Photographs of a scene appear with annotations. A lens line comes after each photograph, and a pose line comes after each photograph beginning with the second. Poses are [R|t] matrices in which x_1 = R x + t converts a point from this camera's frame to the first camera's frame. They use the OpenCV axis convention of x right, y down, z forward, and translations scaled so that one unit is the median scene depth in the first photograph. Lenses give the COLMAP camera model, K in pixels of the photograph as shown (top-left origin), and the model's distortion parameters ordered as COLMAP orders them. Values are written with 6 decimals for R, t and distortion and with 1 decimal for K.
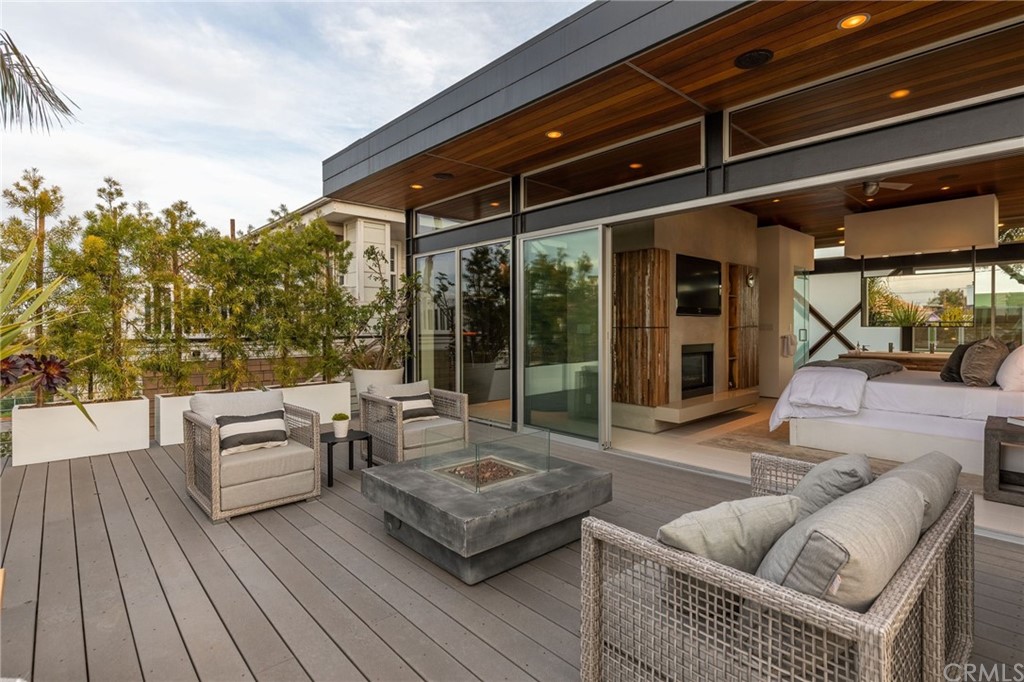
lens RADIAL K [[493.9, 0, 508.9], [0, 493.9, 323.5], [0, 0, 1]] dist [0.000253, -0.000103]
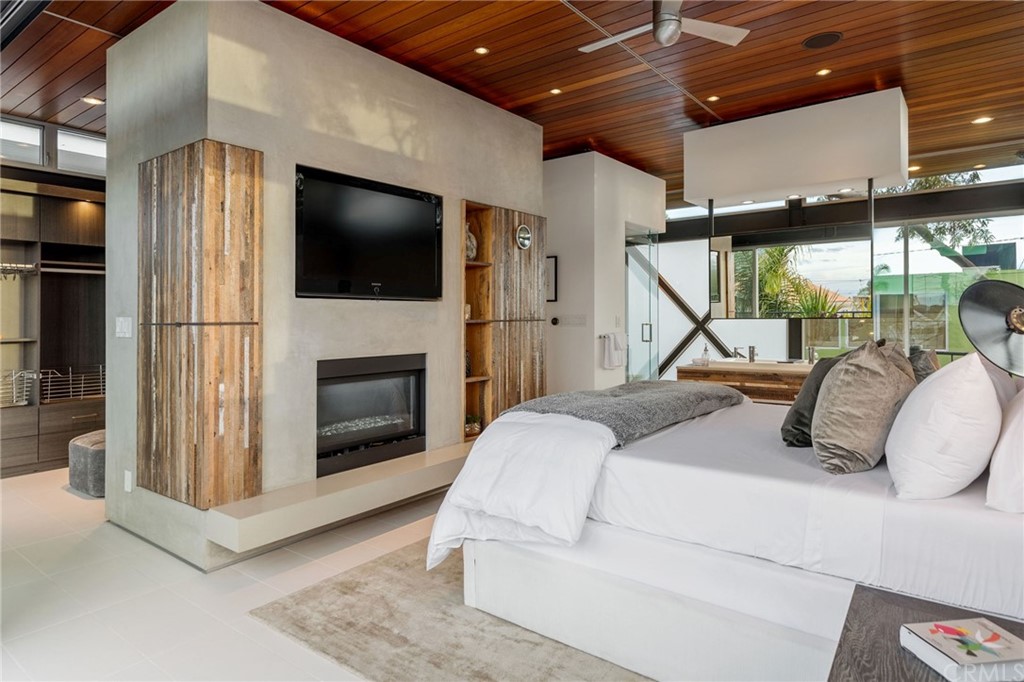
lens RADIAL K [[586.1, 0, 512.4], [0, 586.1, 319.3], [0, 0, 1]] dist [0.006757, 0.001061]
pose [[0.984519, -0.005562, 0.175188, 0.433436], [0.004779, 0.999977, 0.004889, 0.002607], [-0.175211, -0.003976, 0.984523, 0.418372]]
